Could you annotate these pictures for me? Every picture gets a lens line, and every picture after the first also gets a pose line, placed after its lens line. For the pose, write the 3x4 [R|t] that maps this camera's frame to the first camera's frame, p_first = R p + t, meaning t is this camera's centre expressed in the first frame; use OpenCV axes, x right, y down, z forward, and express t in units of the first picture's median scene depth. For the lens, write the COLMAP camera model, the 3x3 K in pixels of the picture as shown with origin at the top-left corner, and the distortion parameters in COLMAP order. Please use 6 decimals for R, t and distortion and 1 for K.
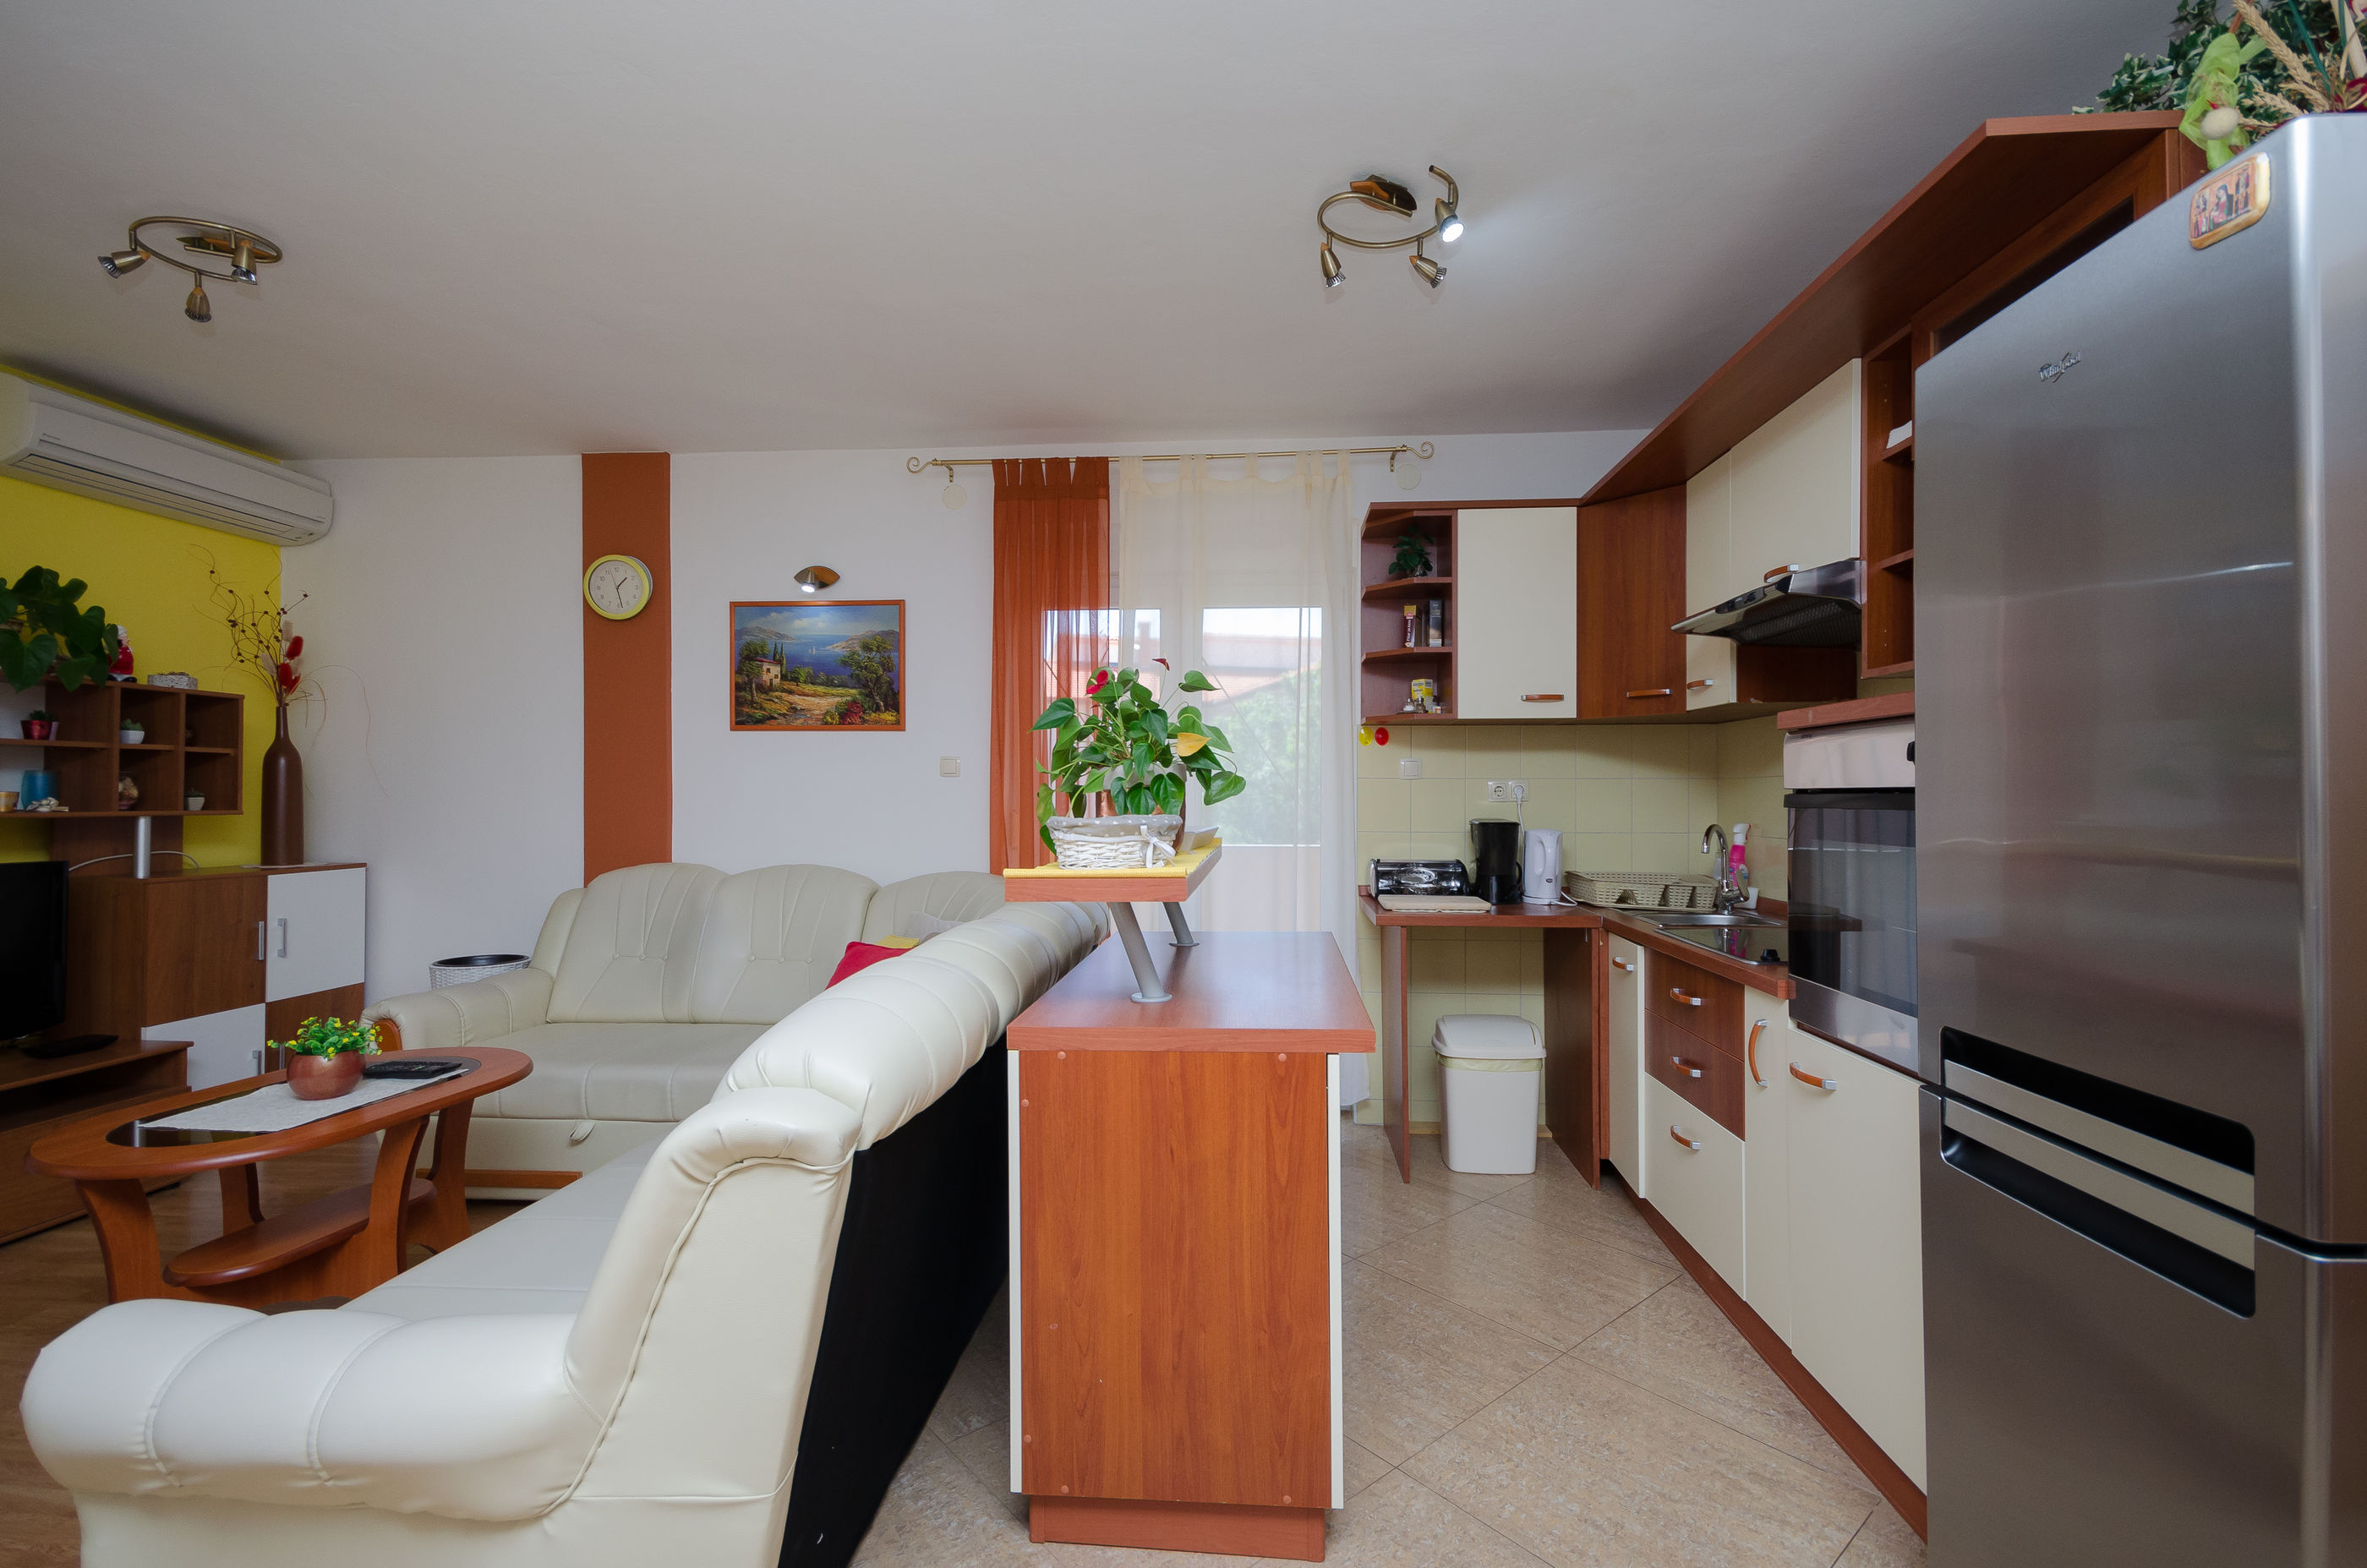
lens RADIAL K [[1027.7, 0, 1187.4], [0, 1027.7, 790.9], [0, 0, 1]] dist [0.035998, -0.015423]
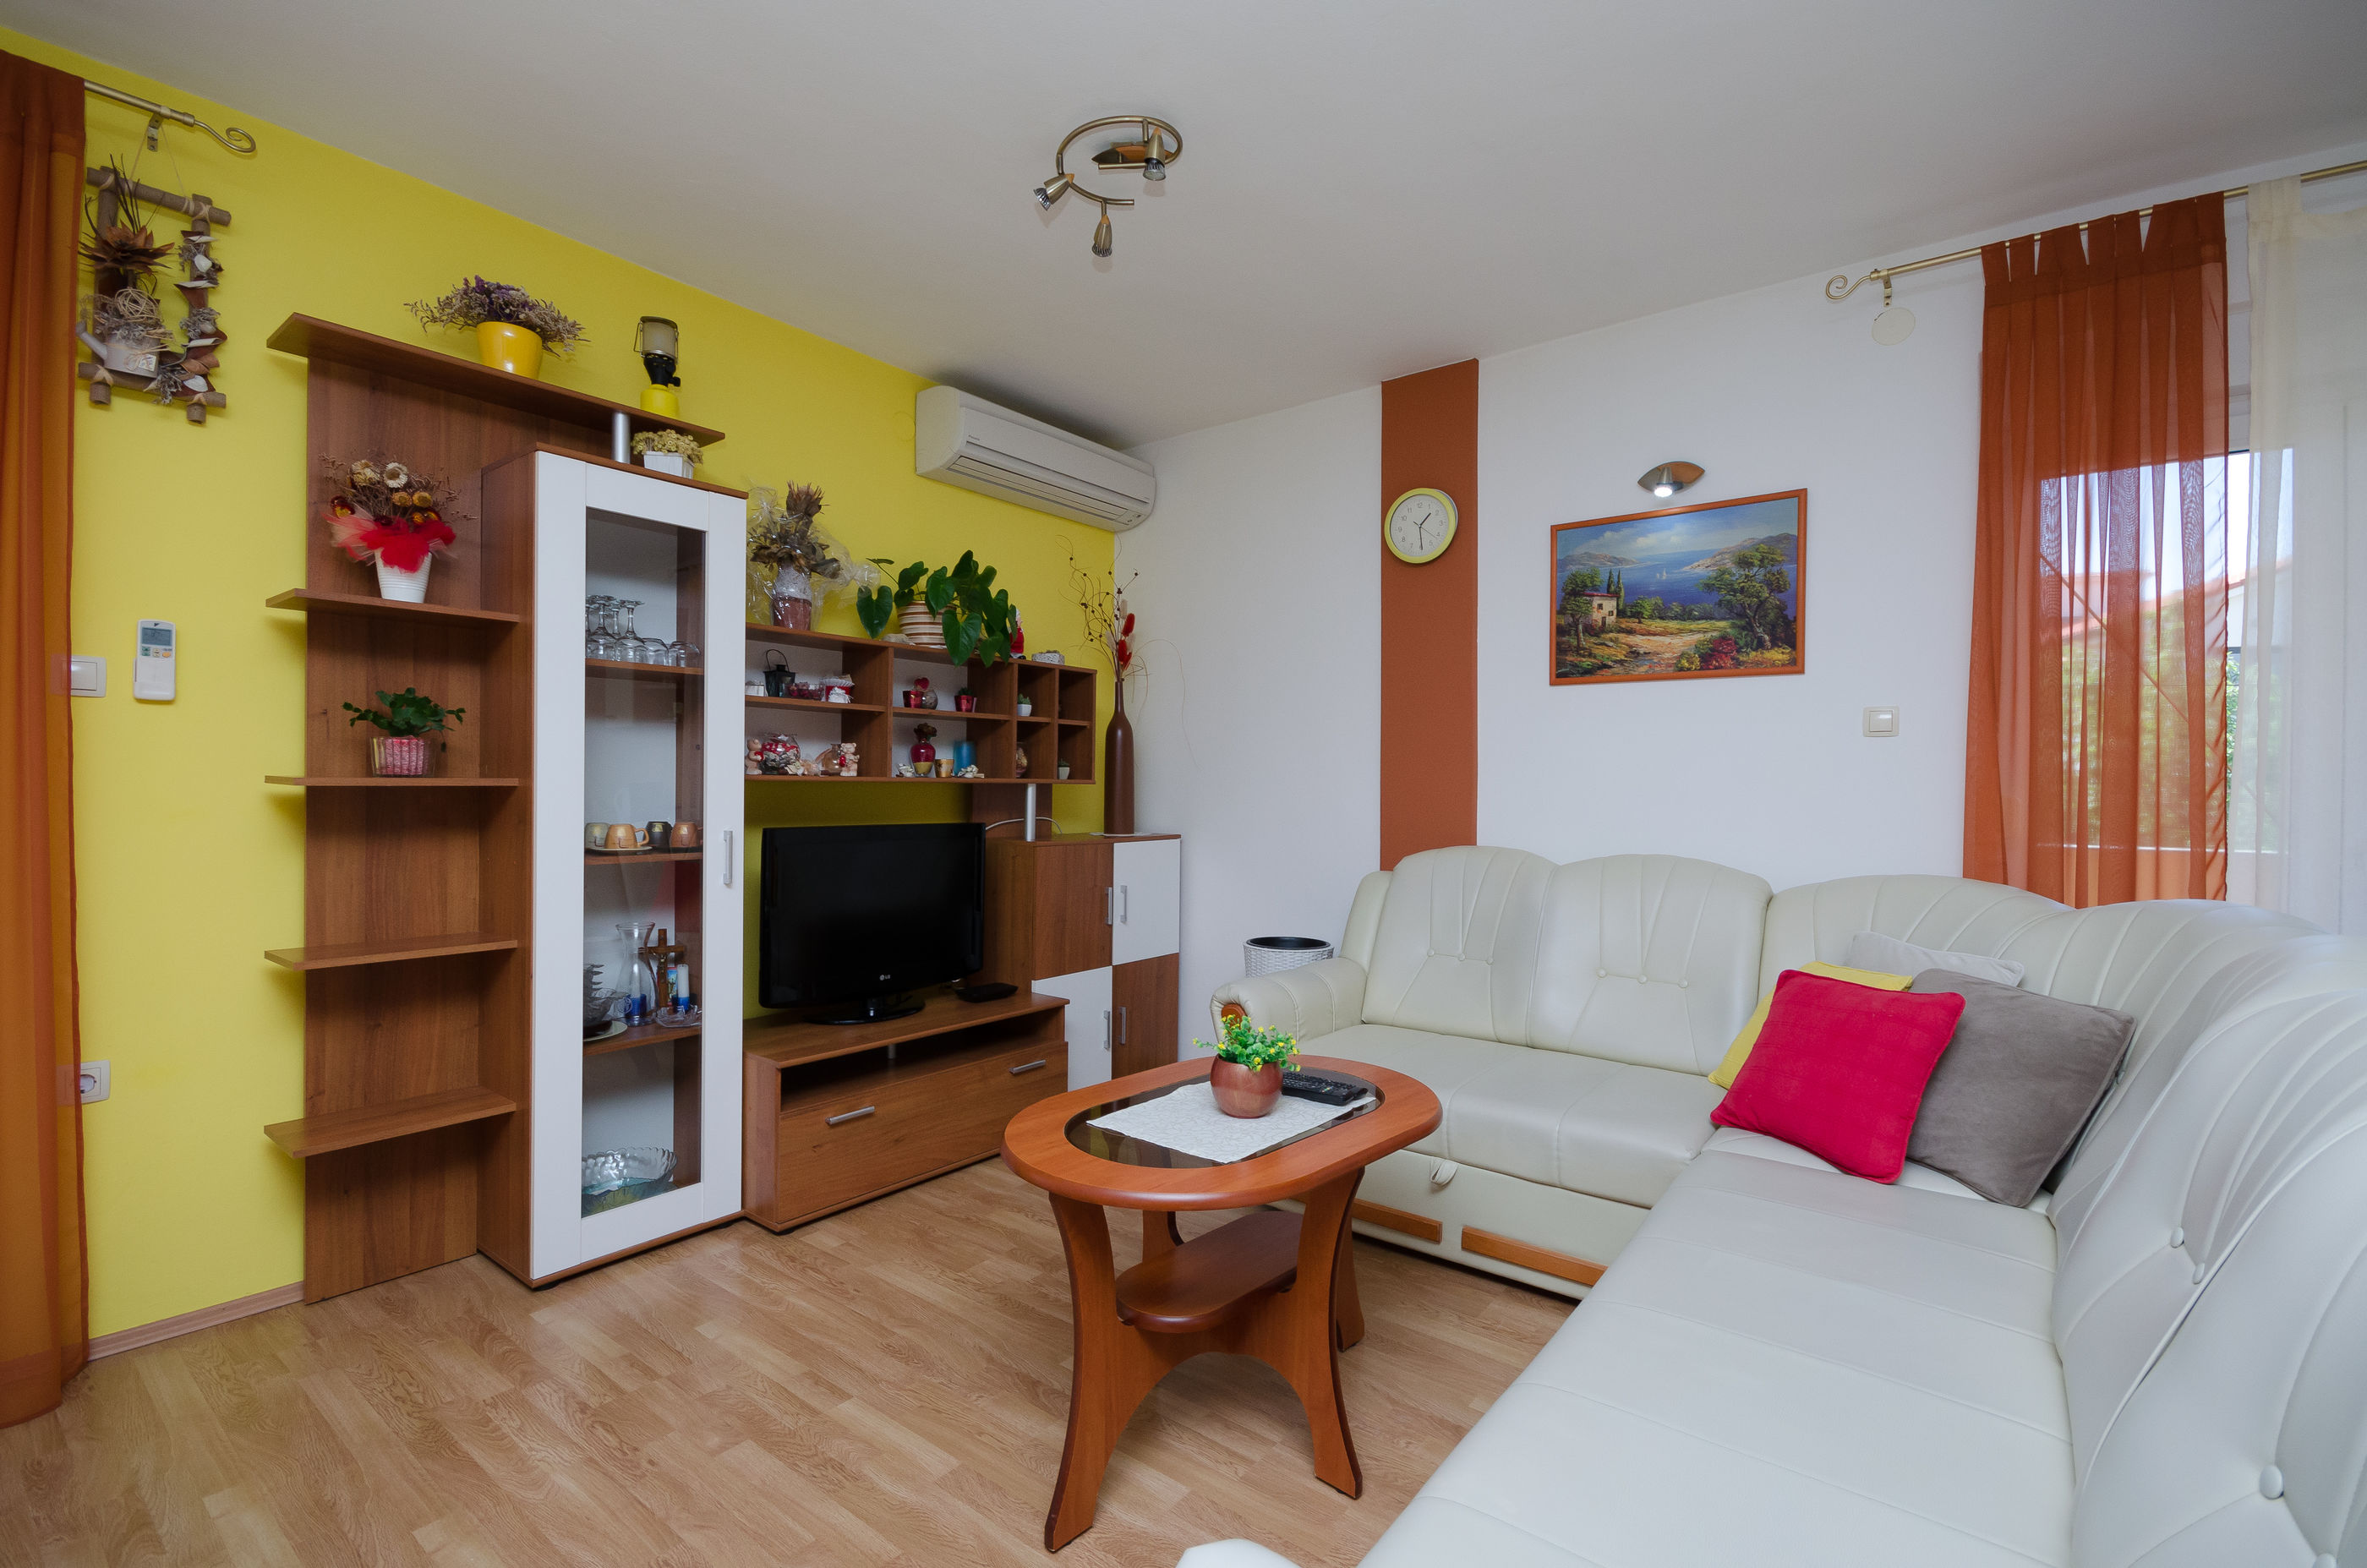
lens RADIAL K [[1042.4, 0, 1188.3], [0, 1042.4, 791.2], [0, 0, 1]] dist [0.000707, -0.006450]
pose [[0.836161, 0.009336, -0.548405, -0.250259], [-0.004234, 0.999935, 0.010567, 0.018414], [0.548468, -0.006514, 0.836146, 0.176907]]
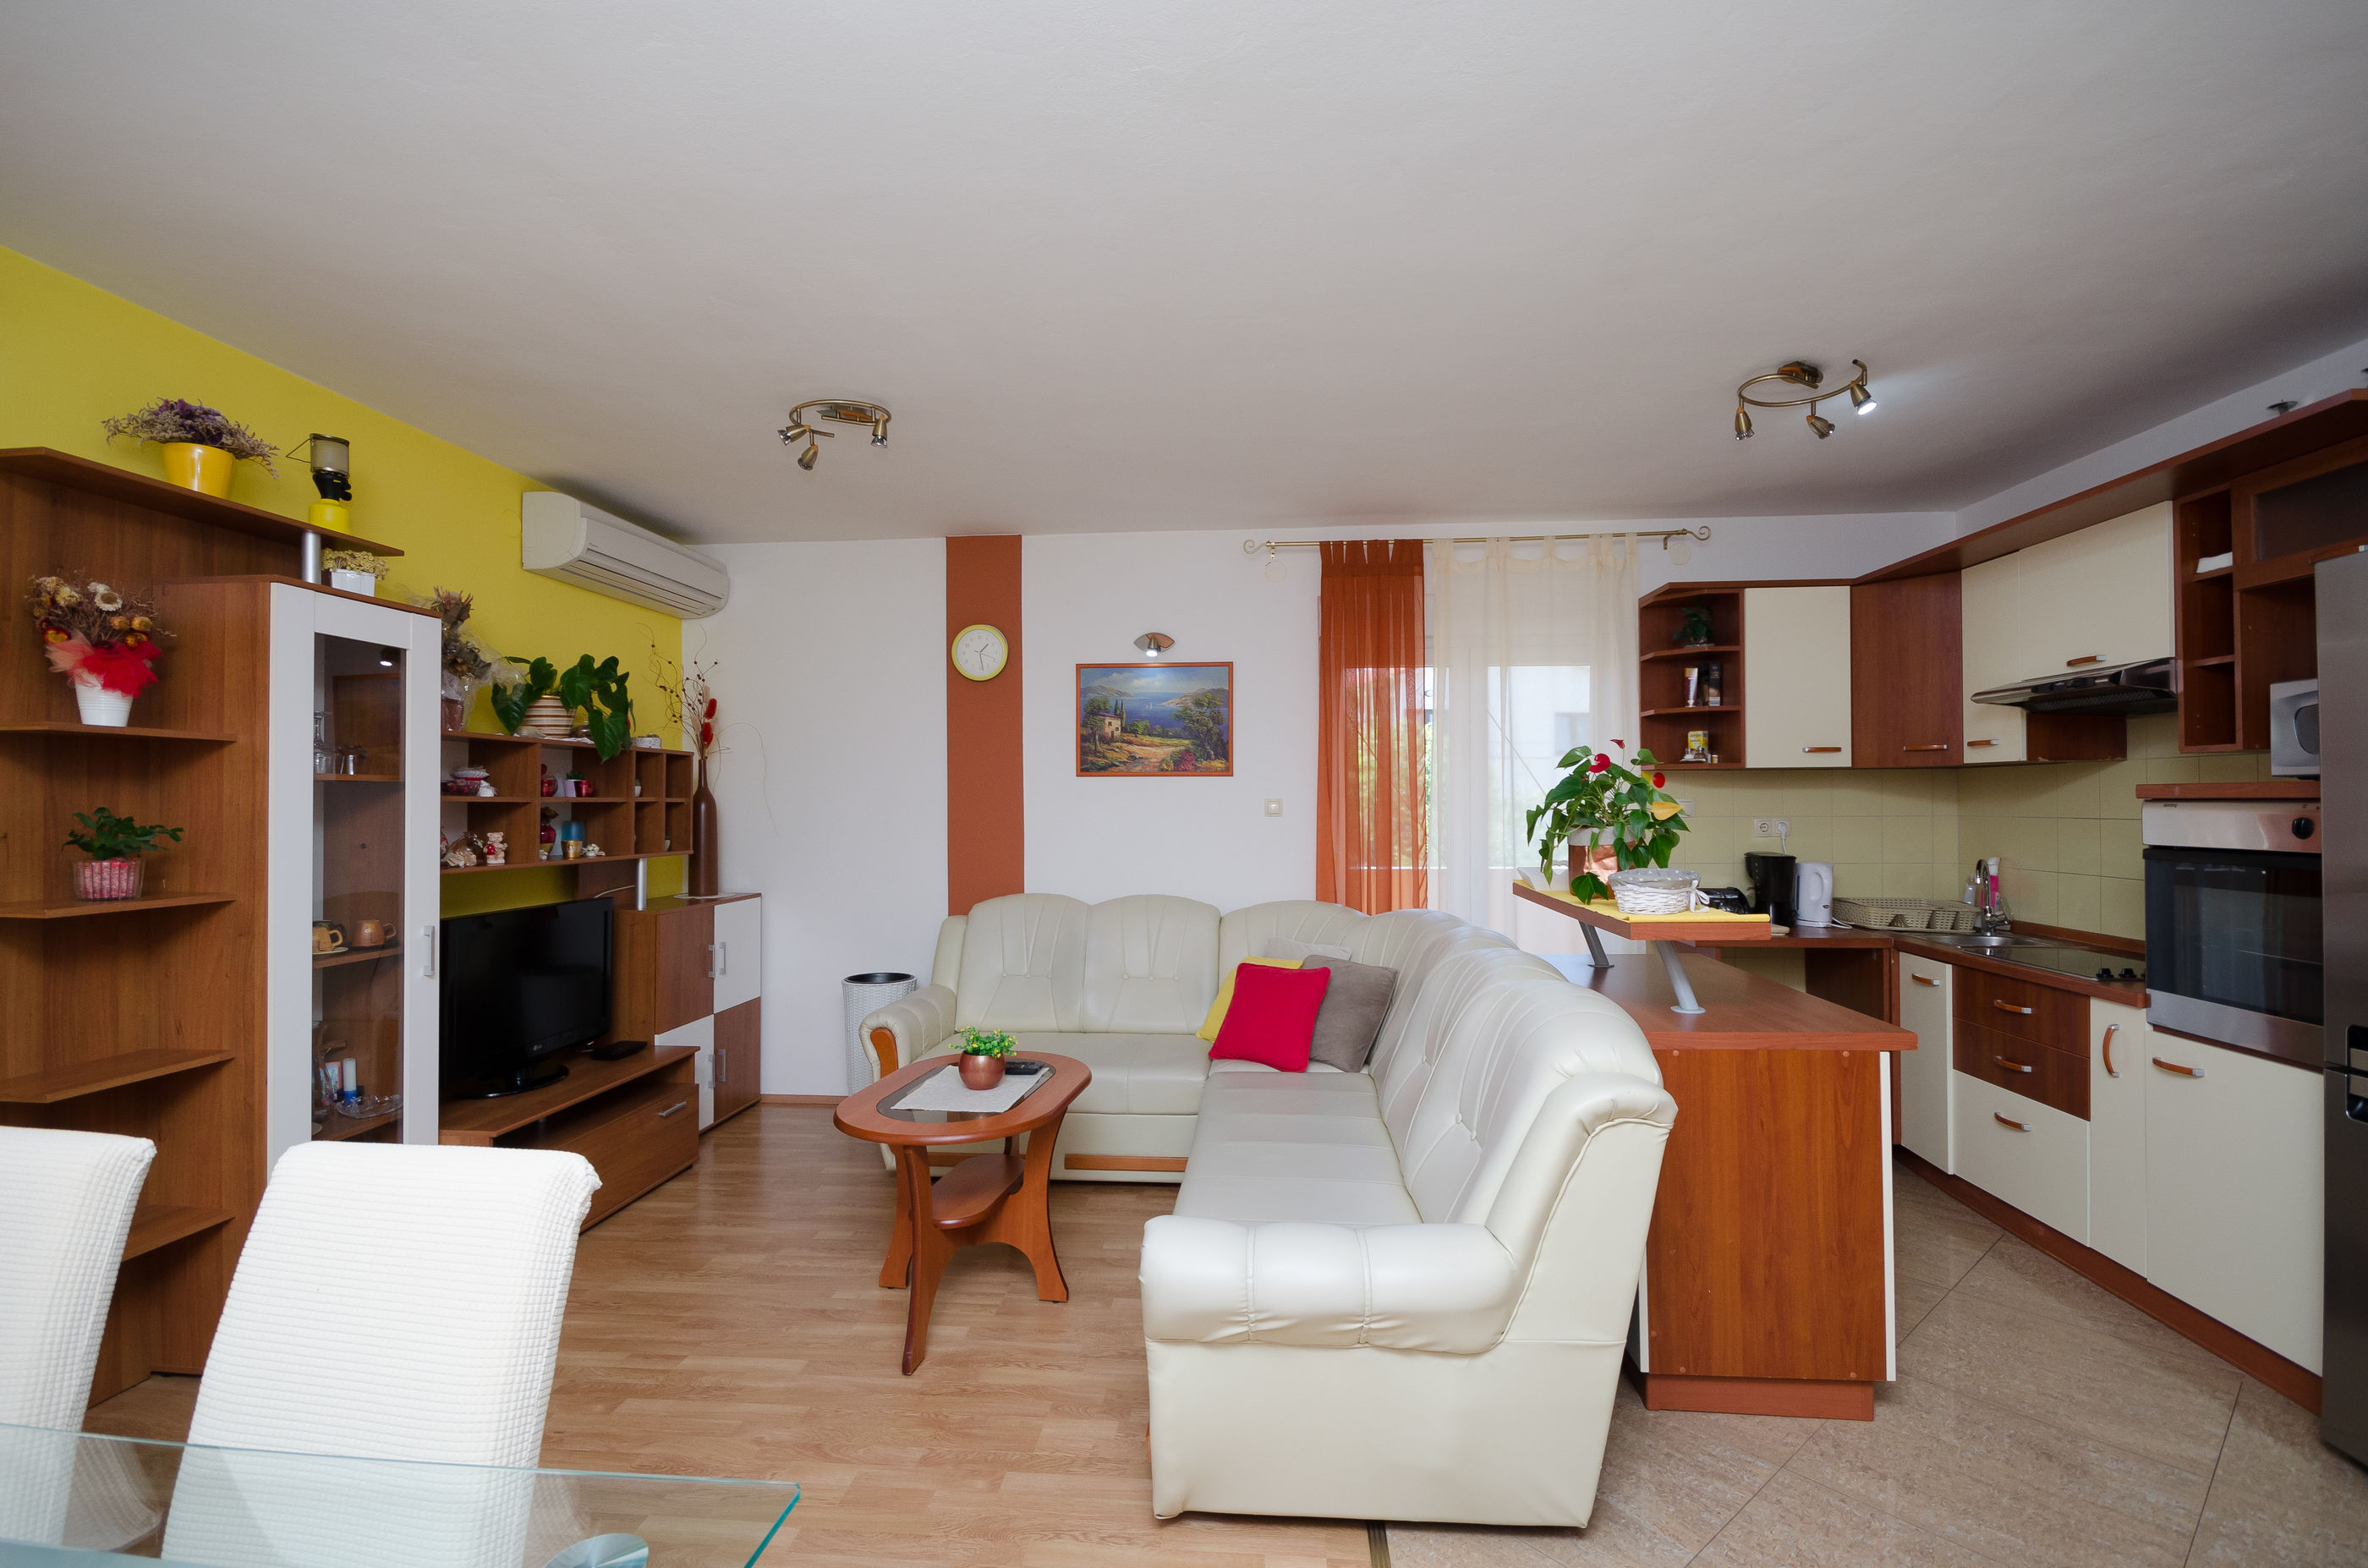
lens RADIAL K [[1049.7, 0, 1188.2], [0, 1049.7, 790.4], [0, 0, 1]] dist [0.002335, 0.000381]
pose [[0.999966, -0.005718, -0.005869, -0.338440], [0.005677, 0.999959, -0.007025, -0.037201], [0.005909, 0.006991, 0.999958, -0.173671]]
